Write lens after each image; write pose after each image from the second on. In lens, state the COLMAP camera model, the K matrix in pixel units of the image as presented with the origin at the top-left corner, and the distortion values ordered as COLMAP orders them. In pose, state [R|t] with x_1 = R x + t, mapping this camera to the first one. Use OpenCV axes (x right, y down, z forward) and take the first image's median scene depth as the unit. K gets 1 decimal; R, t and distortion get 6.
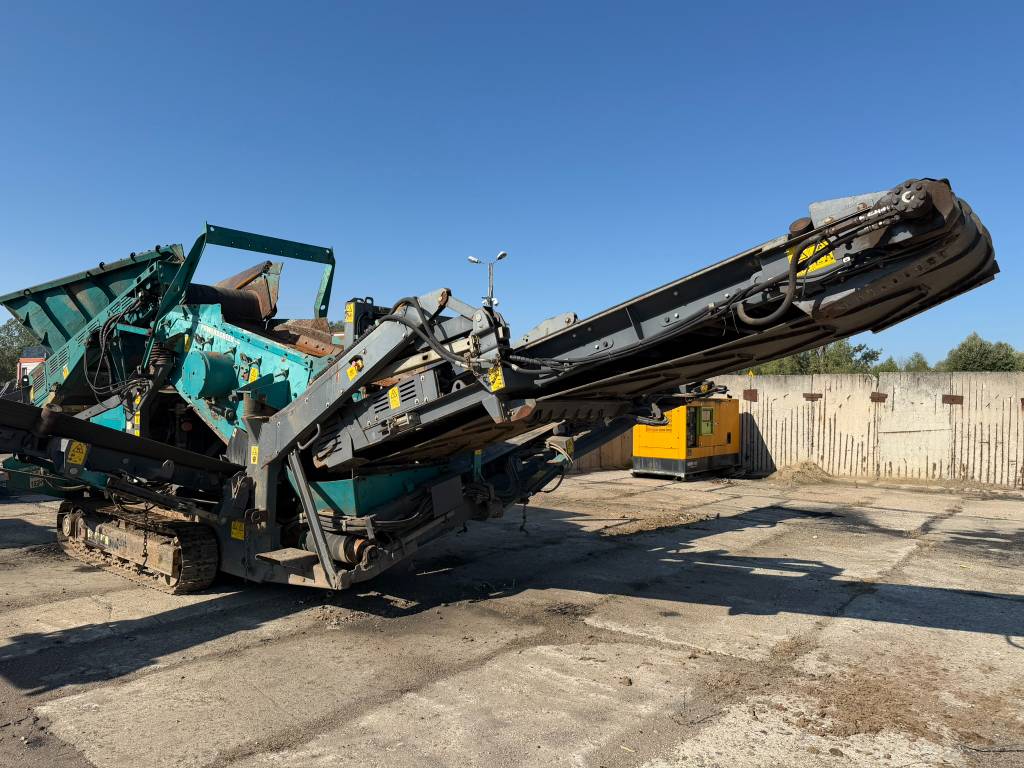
lens RADIAL K [[719.7, 0, 507.6], [0, 719.7, 381.1], [0, 0, 1]] dist [0.065653, -0.075943]
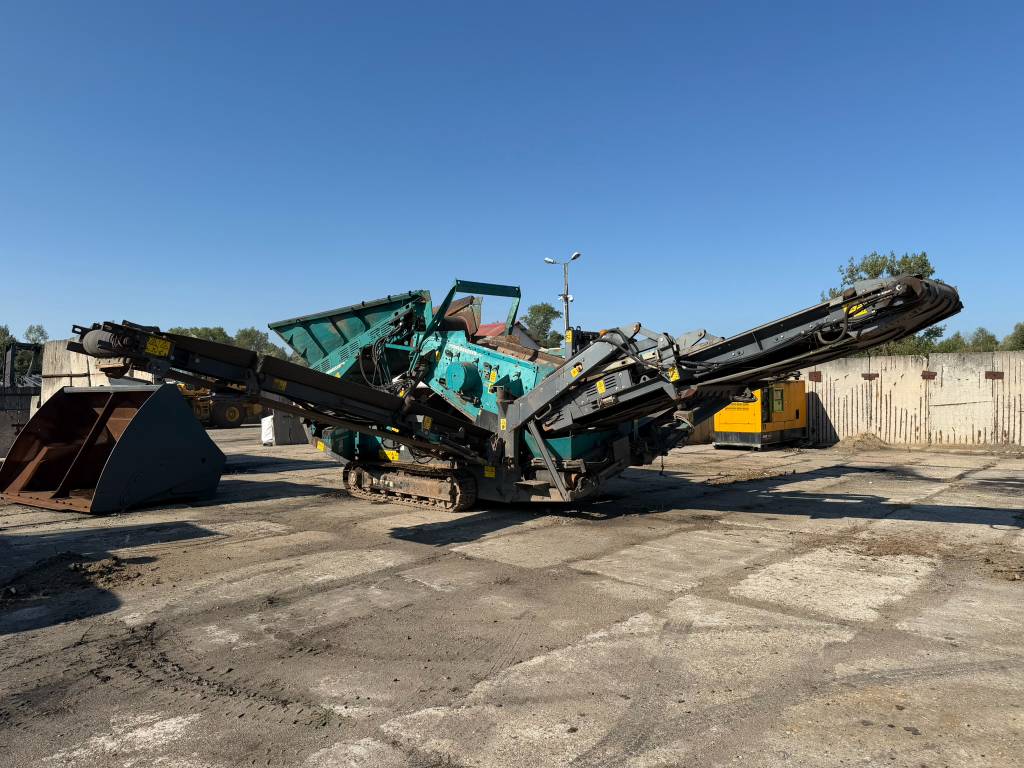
lens RADIAL K [[719.7, 0, 501.5], [0, 719.7, 382.4], [0, 0, 1]] dist [0.065653, -0.075943]
pose [[0.996525, -0.029336, -0.077963, -0.205404], [0.030707, 0.999393, 0.016449, -0.017138], [0.077433, -0.018786, 0.996821, -0.548508]]
